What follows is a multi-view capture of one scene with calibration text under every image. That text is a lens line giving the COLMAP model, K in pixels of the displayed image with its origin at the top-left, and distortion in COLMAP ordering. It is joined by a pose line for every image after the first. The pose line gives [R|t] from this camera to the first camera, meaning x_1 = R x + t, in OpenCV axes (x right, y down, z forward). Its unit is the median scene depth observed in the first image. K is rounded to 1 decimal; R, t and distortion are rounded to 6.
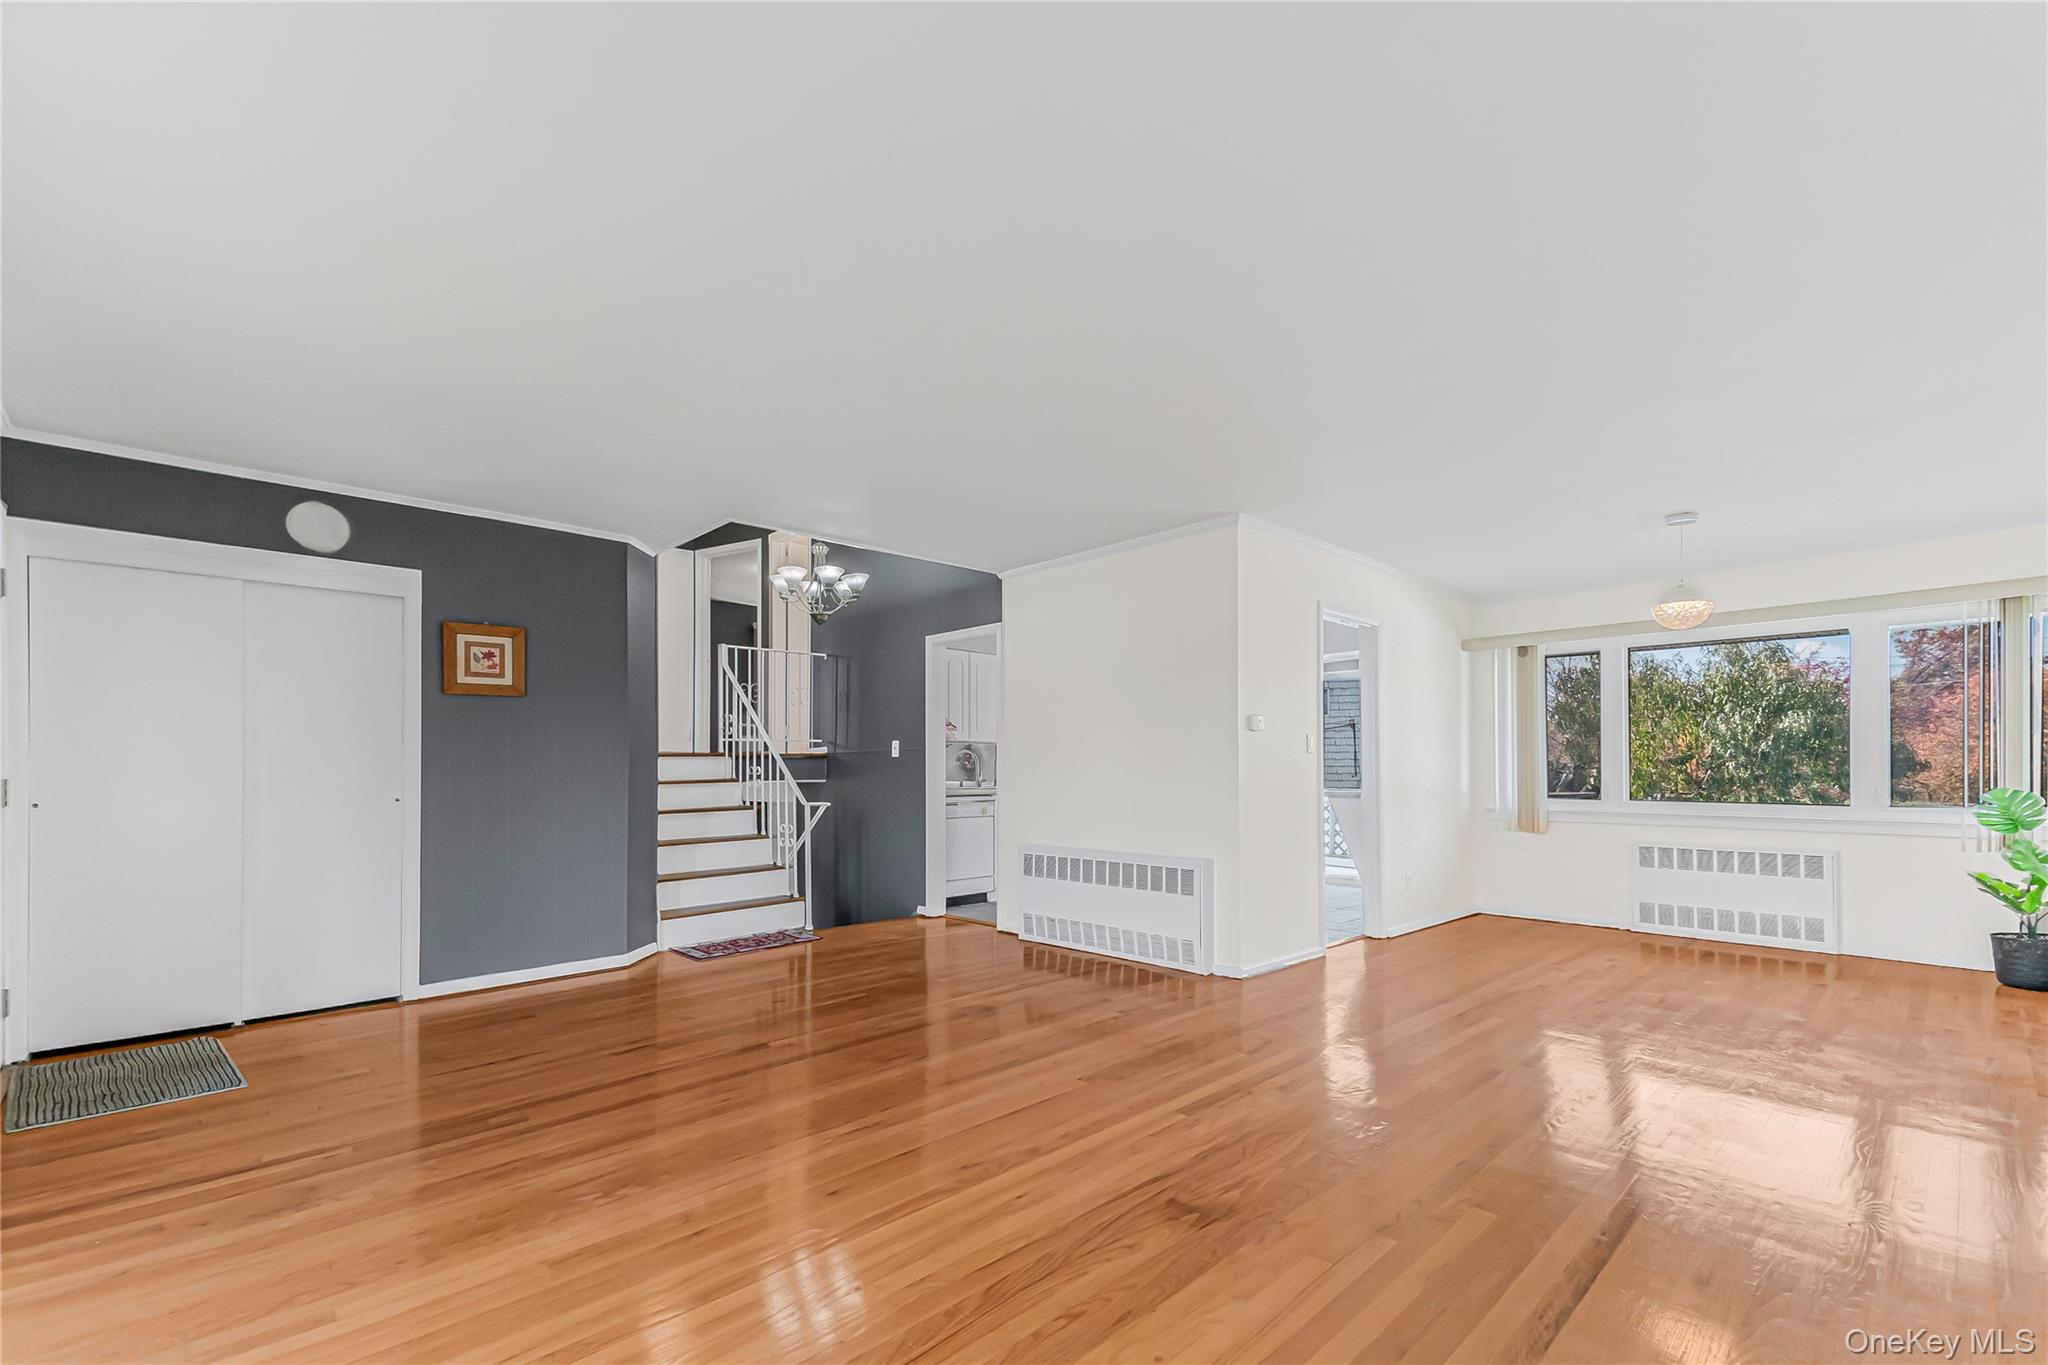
lens RADIAL K [[912.7, 0, 986.3], [0, 912.7, 749.0], [0, 0, 1]] dist [0.035017, -0.002957]
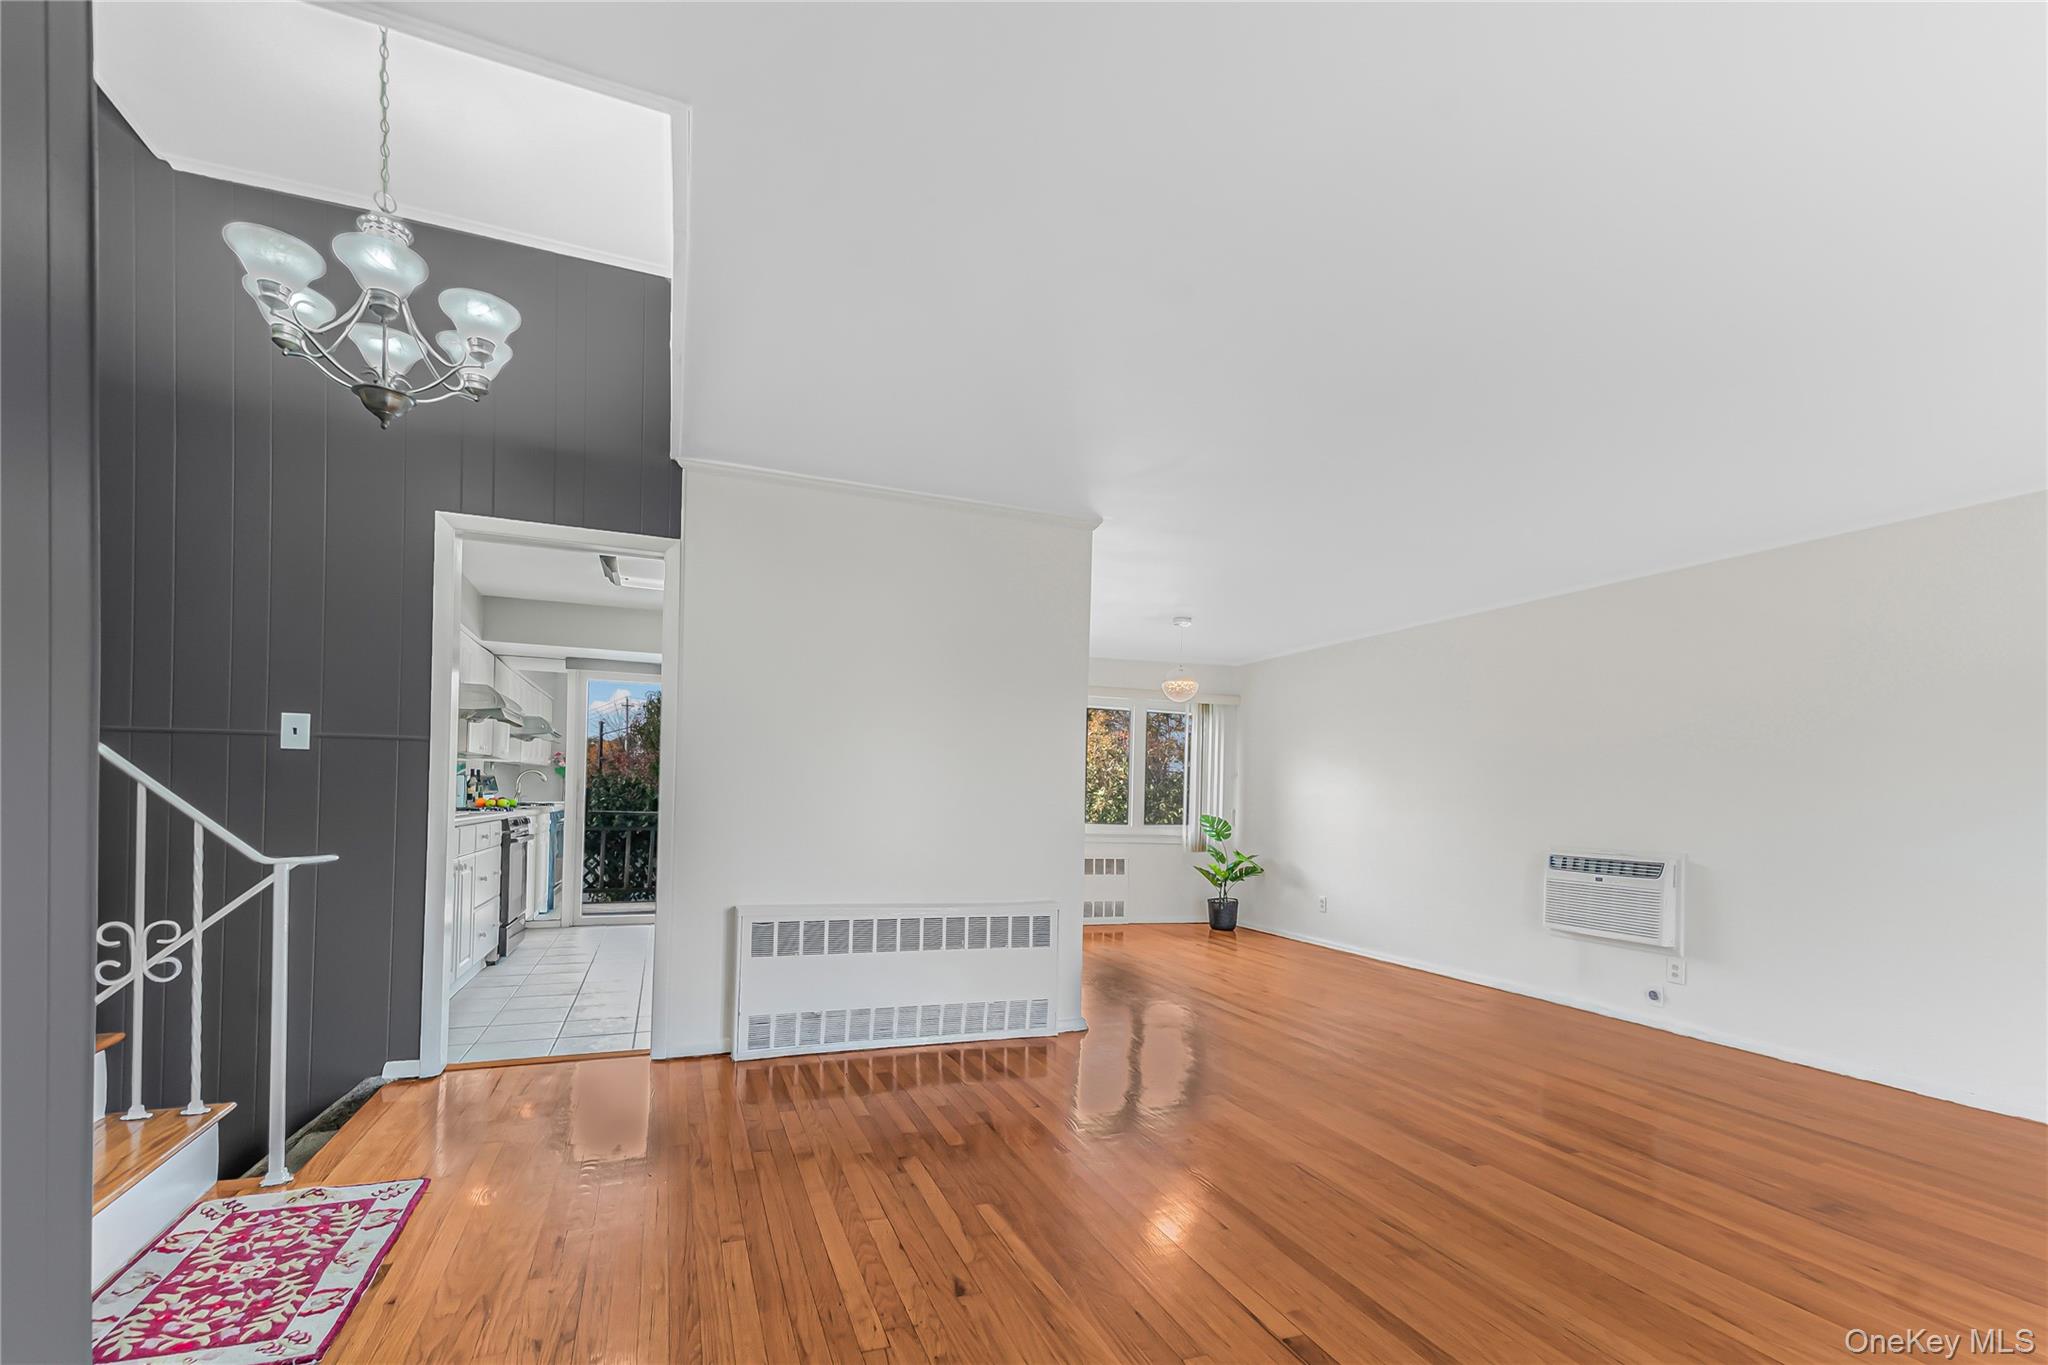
lens RADIAL K [[912.7, 0, 1026.2], [0, 912.7, 784.1], [0, 0, 1]] dist [0.035017, -0.002957]
pose [[0.370063, 0.024464, 0.928684, -0.491937], [-0.043904, 0.998997, -0.008821, 0.017023], [-0.927969, -0.037509, 0.370766, 0.614228]]
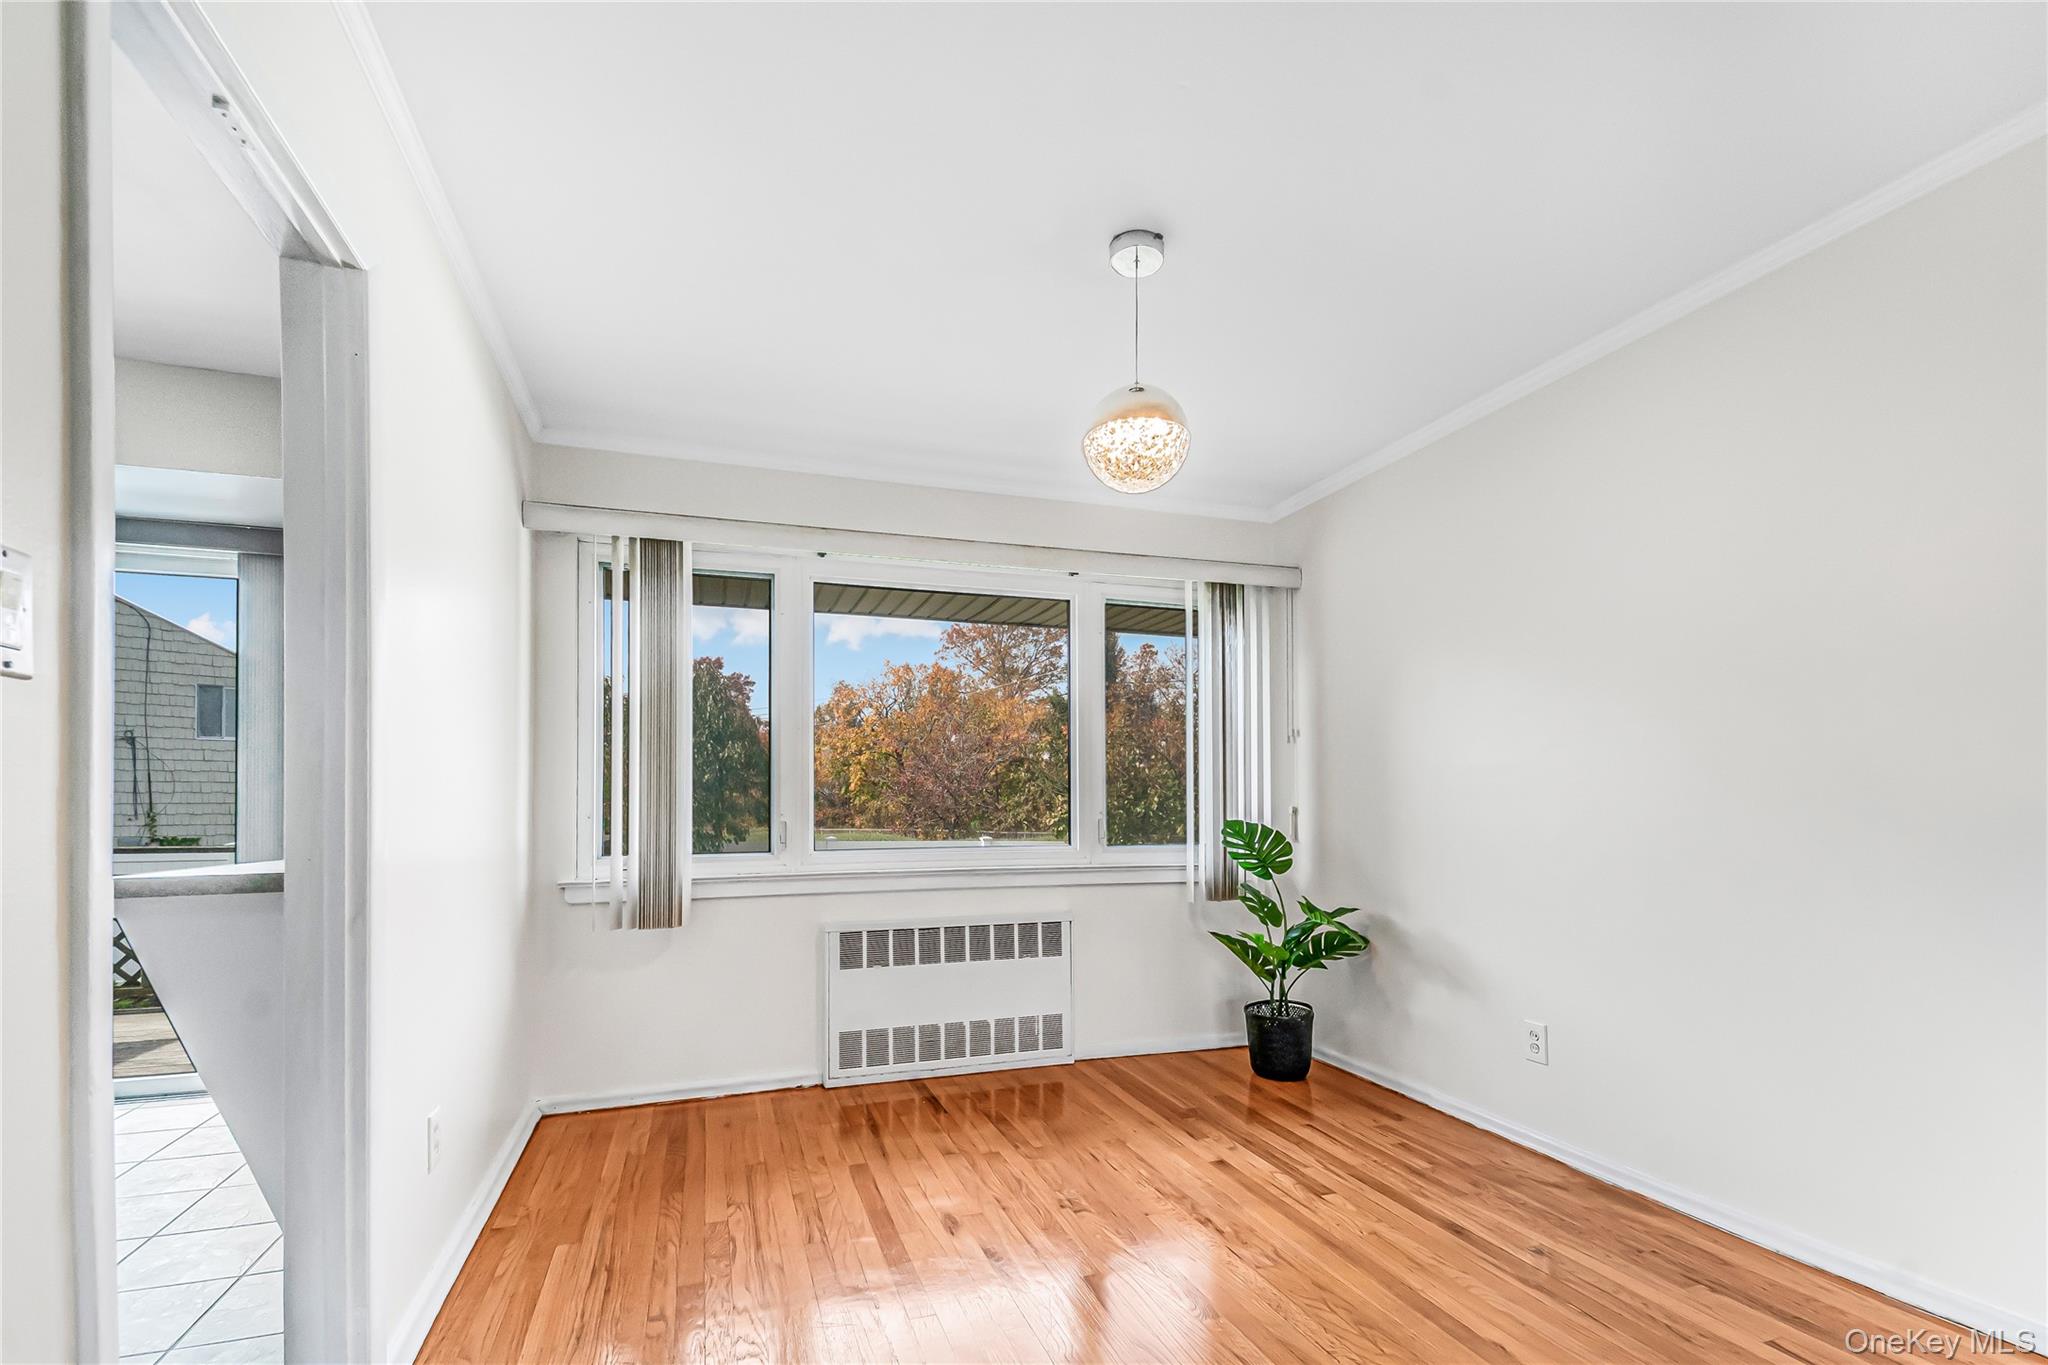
lens RADIAL K [[912.7, 0, 1015.6], [0, 912.7, 786.4], [0, 0, 1]] dist [0.035017, -0.002957]
pose [[0.414901, 0.011123, 0.909798, 0.272416], [-0.011494, 0.999910, -0.006983, 0.021360], [-0.909794, -0.007560, 0.414992, 0.751401]]
